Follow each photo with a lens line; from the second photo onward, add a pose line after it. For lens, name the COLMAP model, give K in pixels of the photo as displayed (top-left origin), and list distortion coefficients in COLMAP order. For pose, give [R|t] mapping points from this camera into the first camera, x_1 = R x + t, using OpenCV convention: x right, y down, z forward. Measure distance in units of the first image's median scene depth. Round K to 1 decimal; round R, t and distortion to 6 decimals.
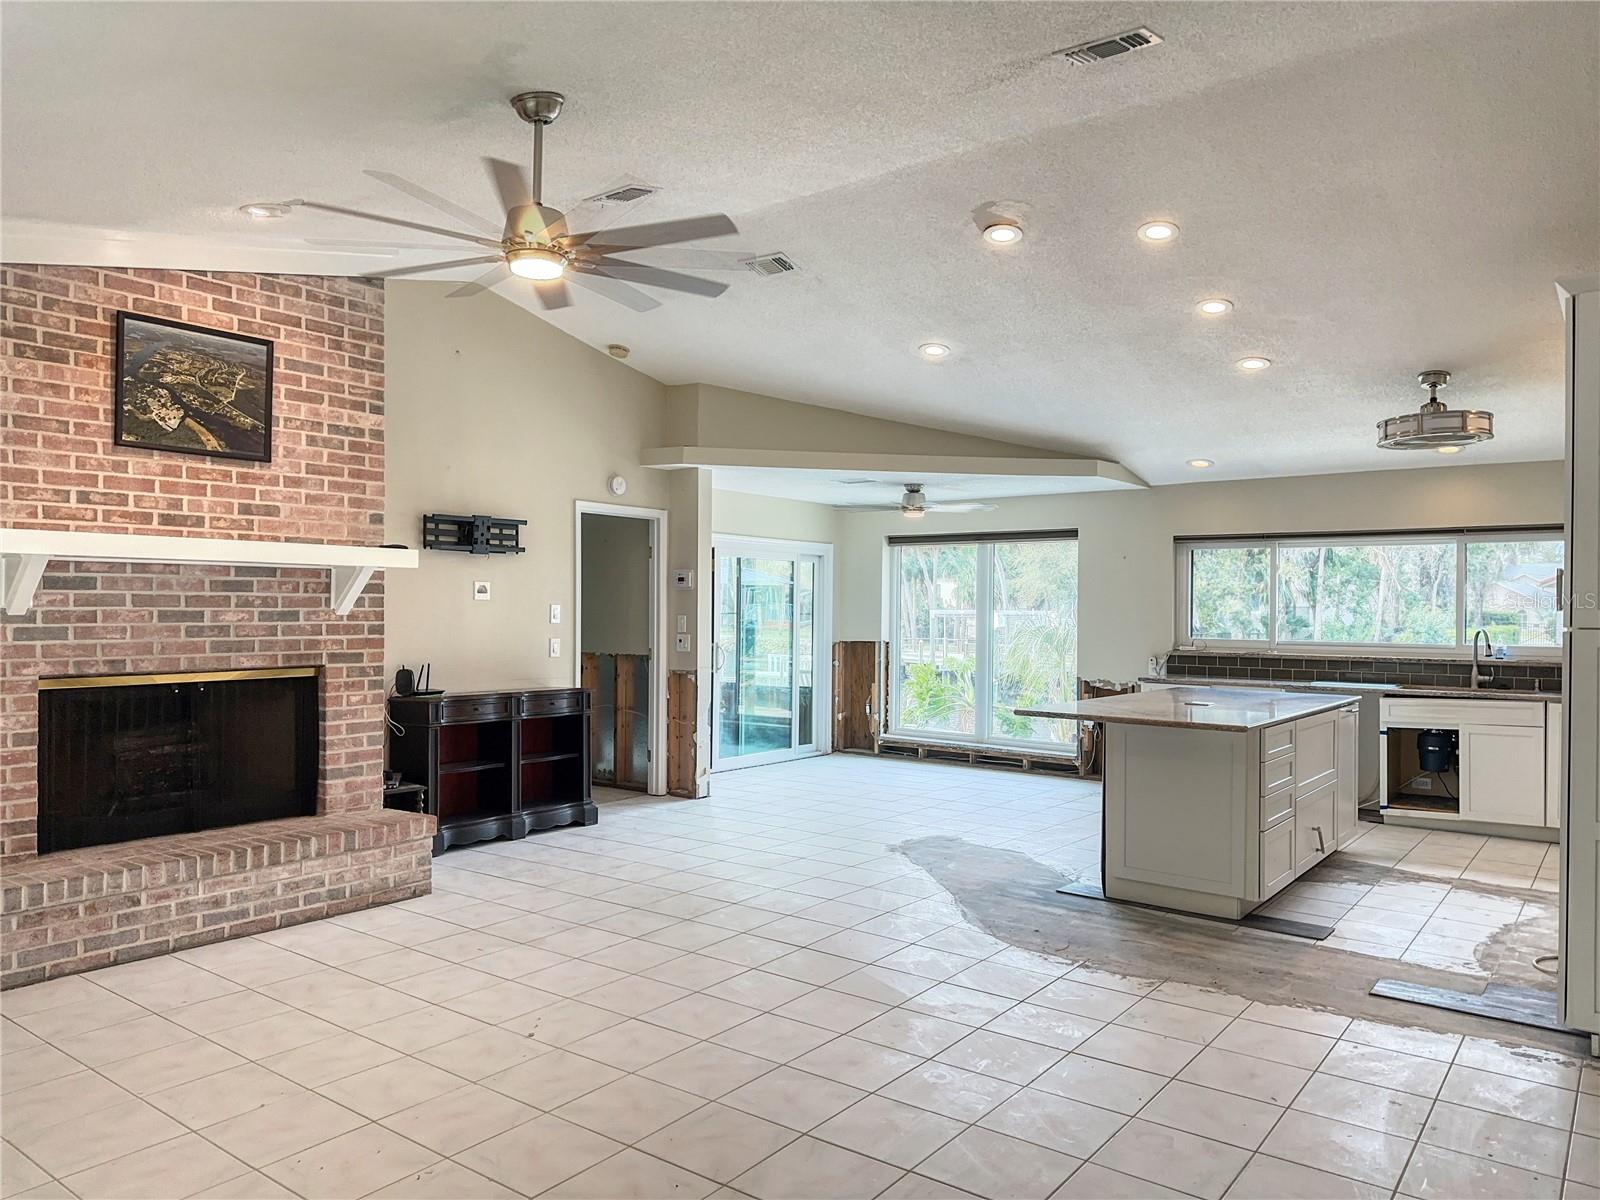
lens RADIAL K [[1118.2, 0, 799.0], [0, 1118.2, 605.7], [0, 0, 1]] dist [0.051159, -0.058866]
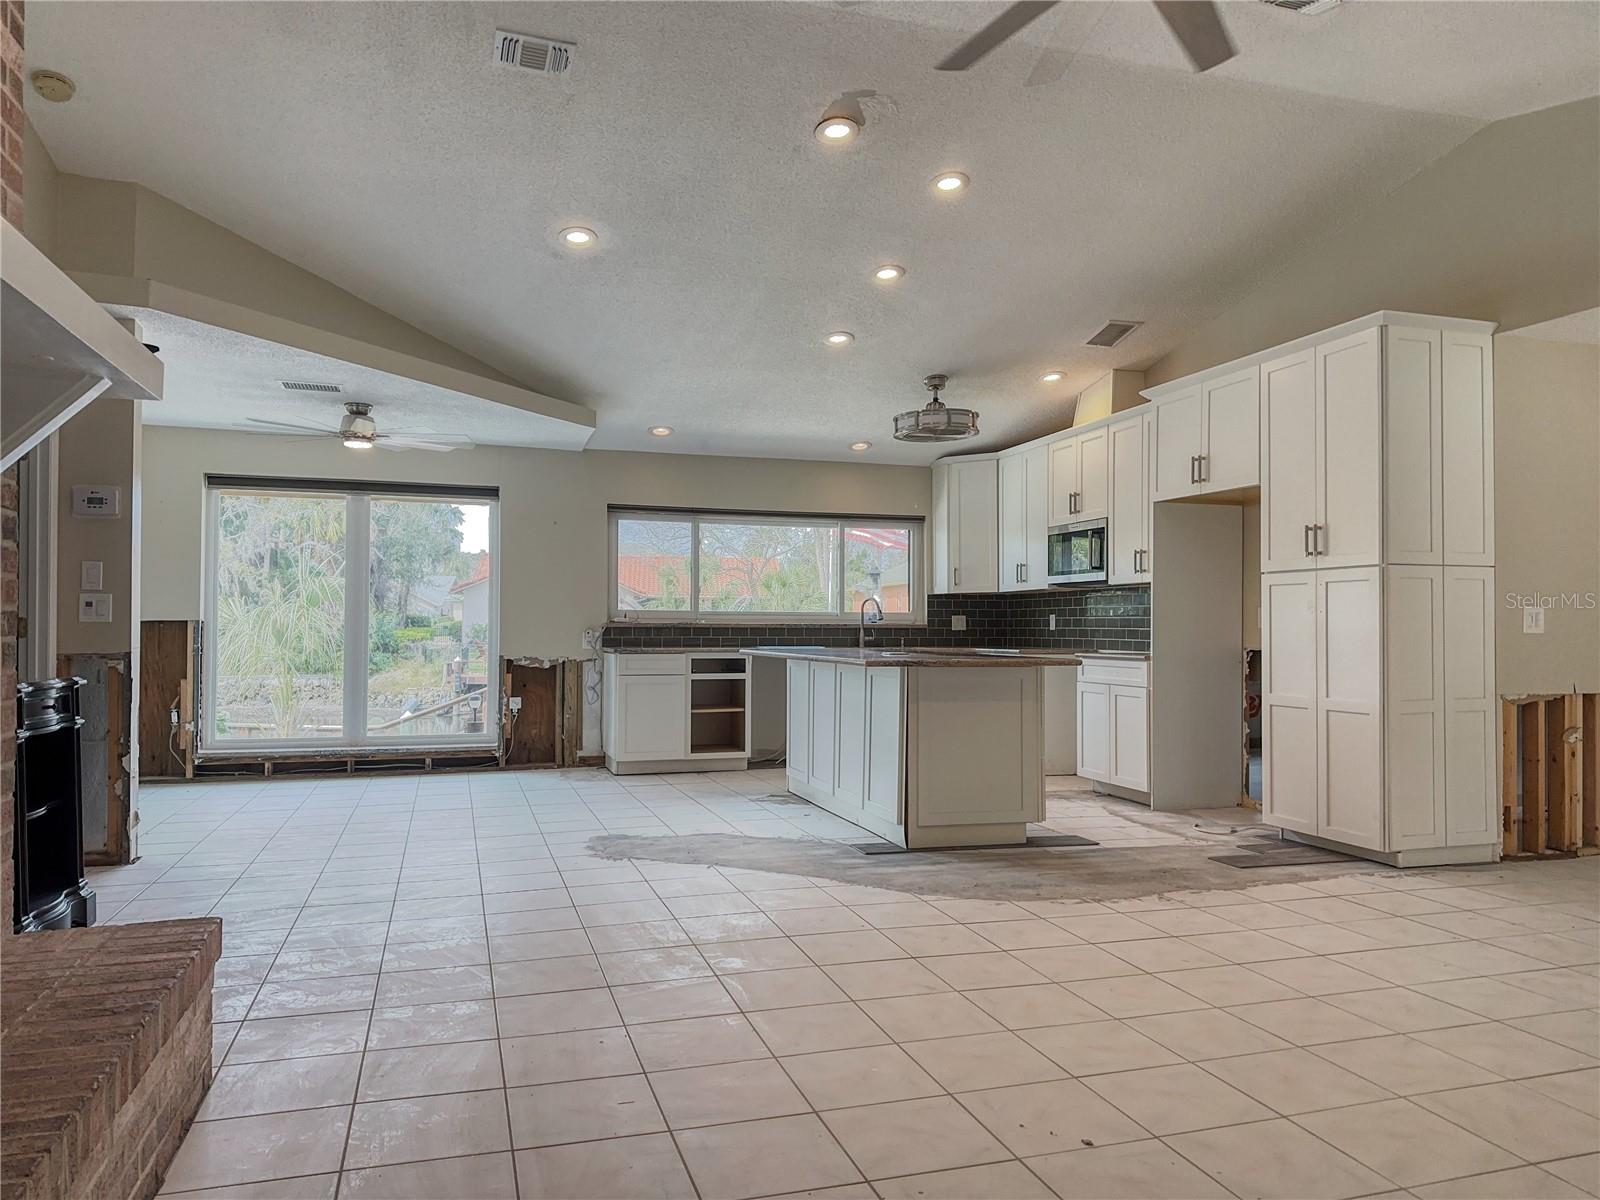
lens RADIAL K [[1105.9, 0, 805.2], [0, 1105.9, 610.6], [0, 0, 1]] dist [0.180262, -0.358601]
pose [[0.581339, 0.005769, 0.813641, -0.604928], [-0.001350, 0.999980, -0.006125, 0.062533], [-0.813661, 0.002462, 0.581335, 0.549027]]
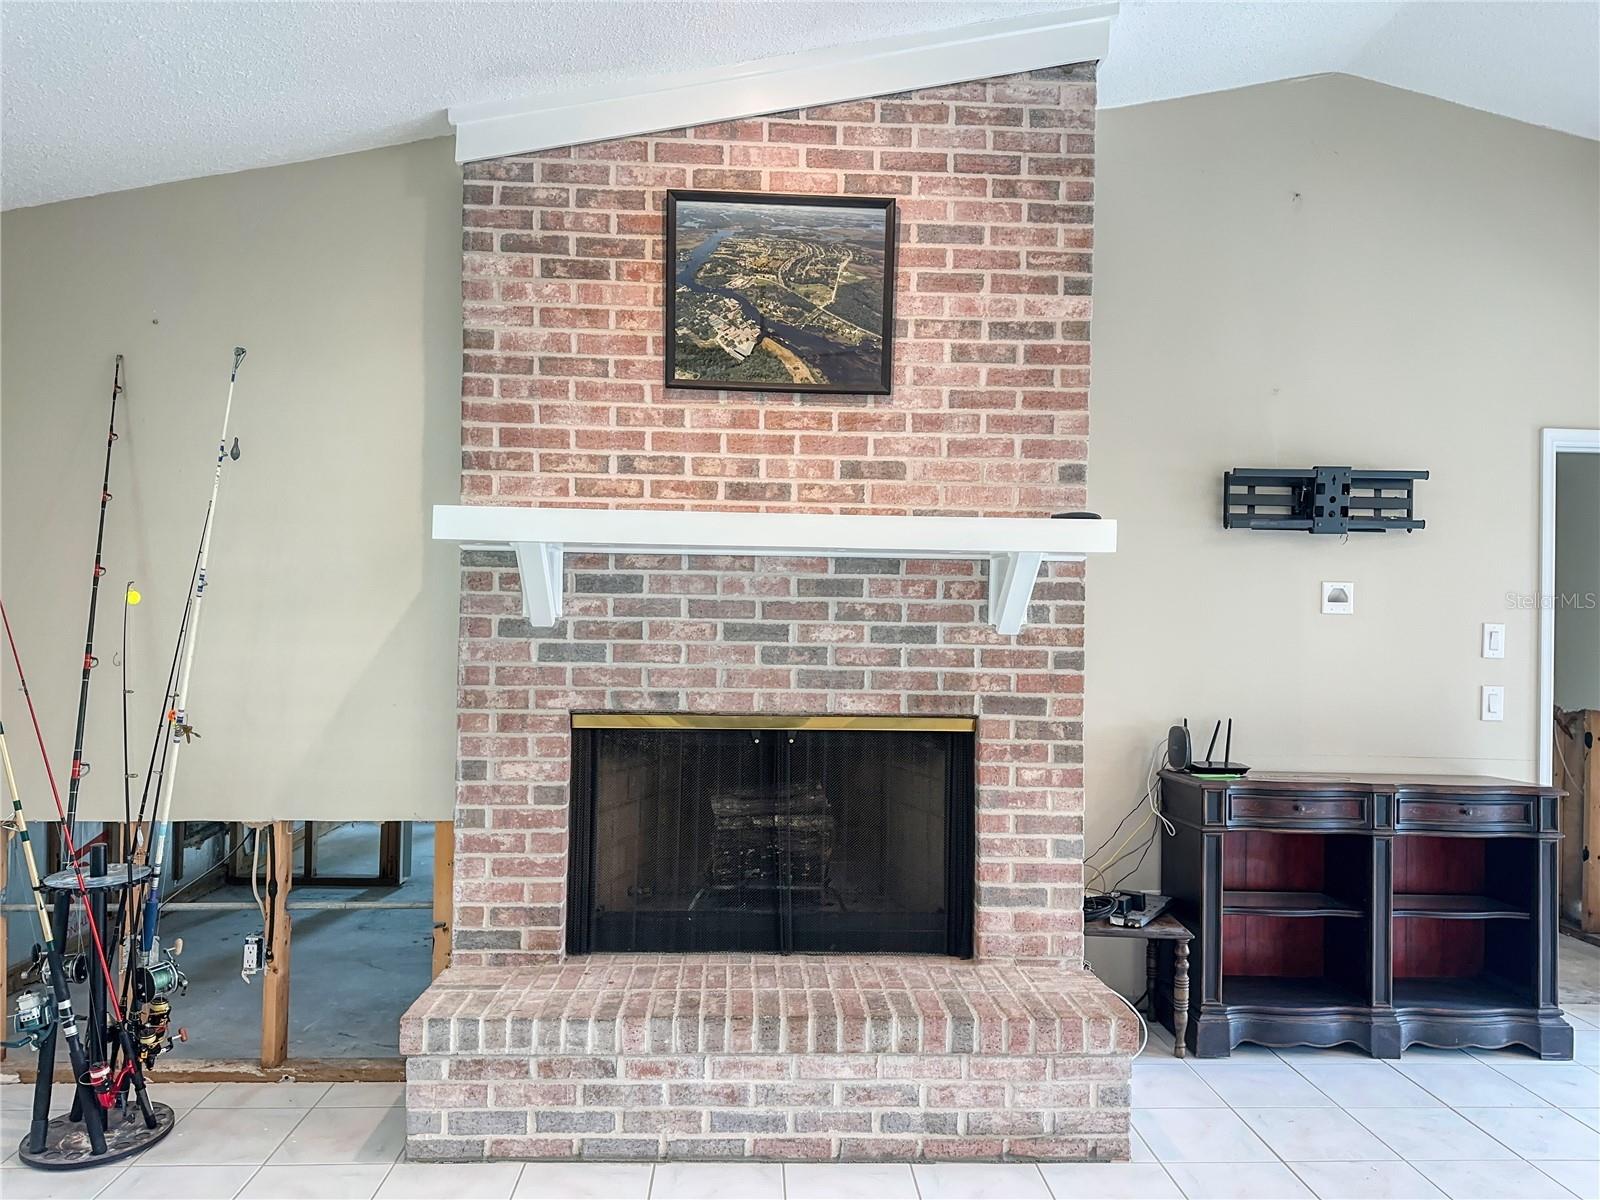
lens RADIAL K [[1105.9, 0, 805.2], [0, 1105.9, 610.6], [0, 0, 1]] dist [0.180262, -0.358601]
pose [[0.637088, 0.001770, -0.770789, -0.012883], [-0.011880, 0.999901, -0.007524, 0.001024], [0.770699, 0.013950, 0.637046, 0.575157]]
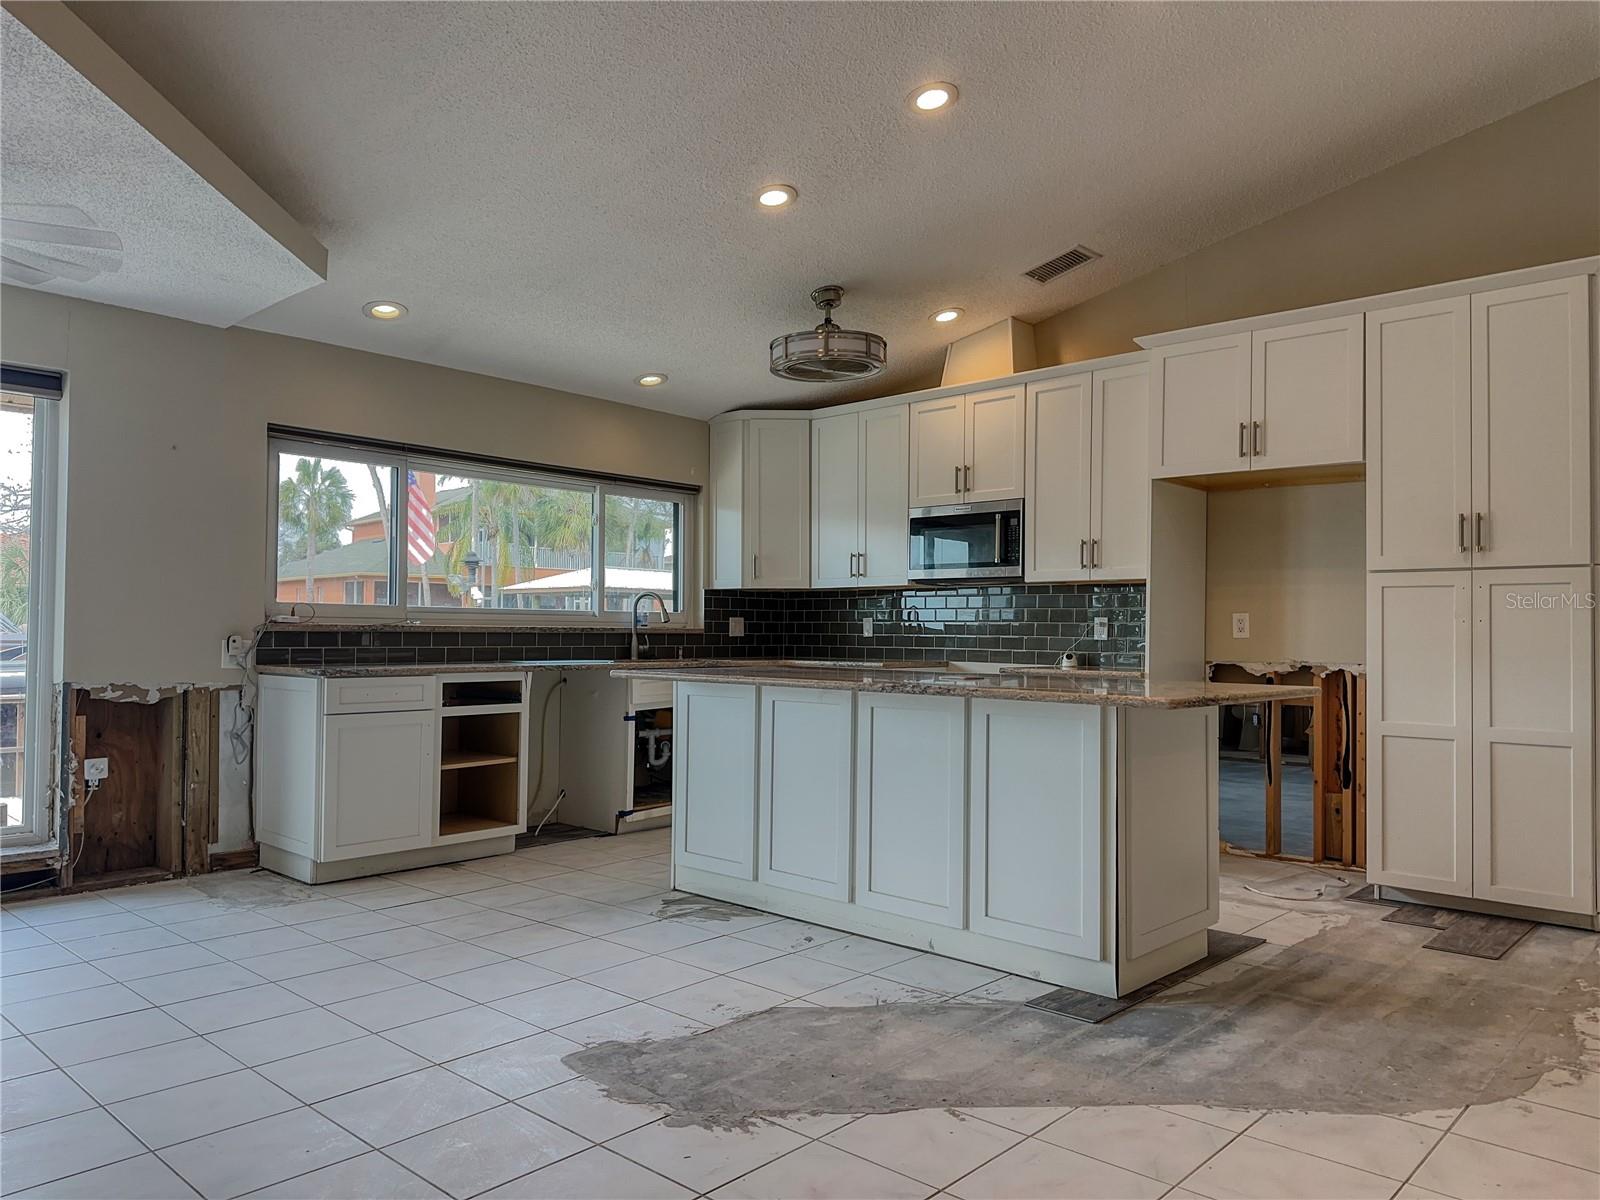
lens RADIAL K [[1118.2, 0, 799.0], [0, 1118.2, 605.7], [0, 0, 1]] dist [0.051159, -0.058866]
pose [[0.096890, 0.015376, 0.995176, -0.373277], [-0.011765, 0.999828, -0.014303, 0.063429], [-0.995226, -0.010323, 0.097055, 1.192164]]
